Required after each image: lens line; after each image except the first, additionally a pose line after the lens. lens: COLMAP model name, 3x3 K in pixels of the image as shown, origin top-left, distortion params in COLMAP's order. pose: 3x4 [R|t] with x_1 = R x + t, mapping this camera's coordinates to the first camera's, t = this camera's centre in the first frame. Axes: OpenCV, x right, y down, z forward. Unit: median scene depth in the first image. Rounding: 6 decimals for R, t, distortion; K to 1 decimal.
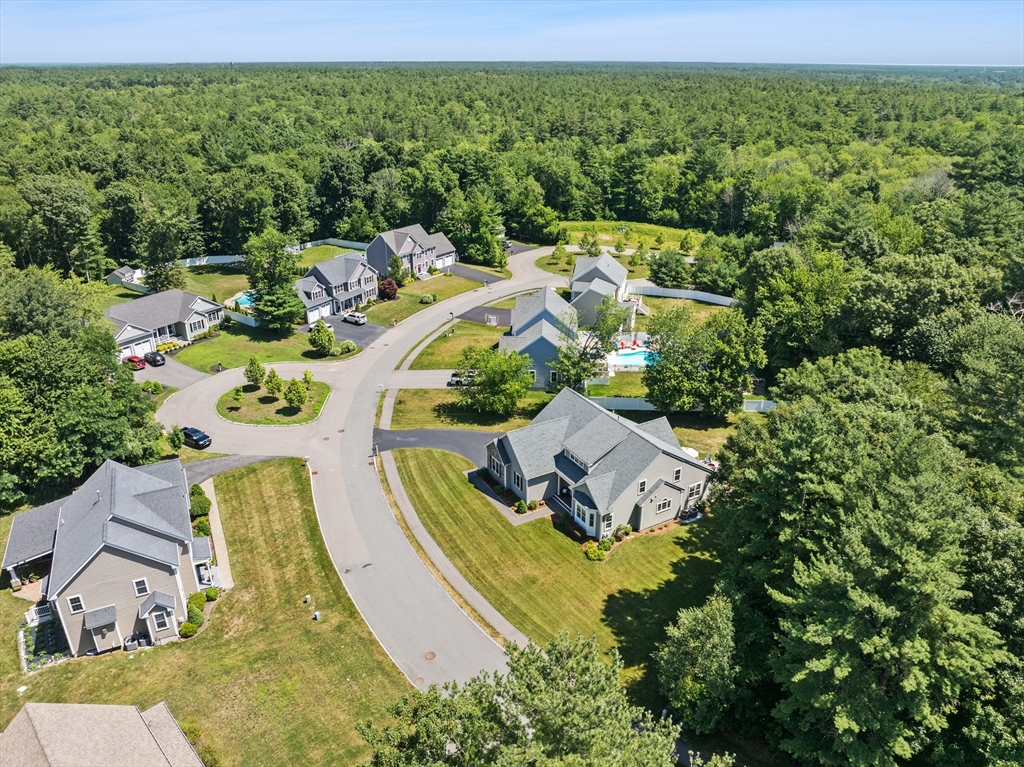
lens RADIAL K [[715.3, 0, 514.1], [0, 715.3, 381.5], [0, 0, 1]] dist [-0.035964, 0.001278]
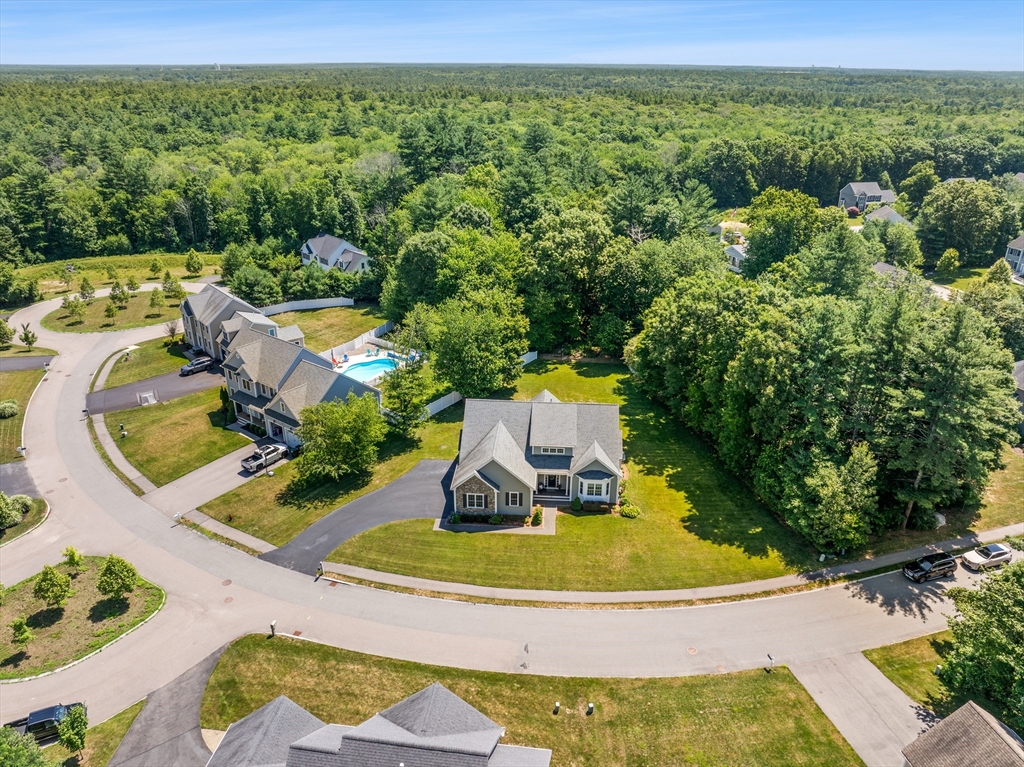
lens RADIAL K [[715.3, 0, 514.1], [0, 715.3, 385.6], [0, 0, 1]] dist [-0.035964, 0.001278]
pose [[0.561269, -0.339515, 0.754789, -0.216665], [0.336029, 0.926916, 0.167066, -0.052538], [-0.756347, 0.159863, 0.634336, 0.119417]]
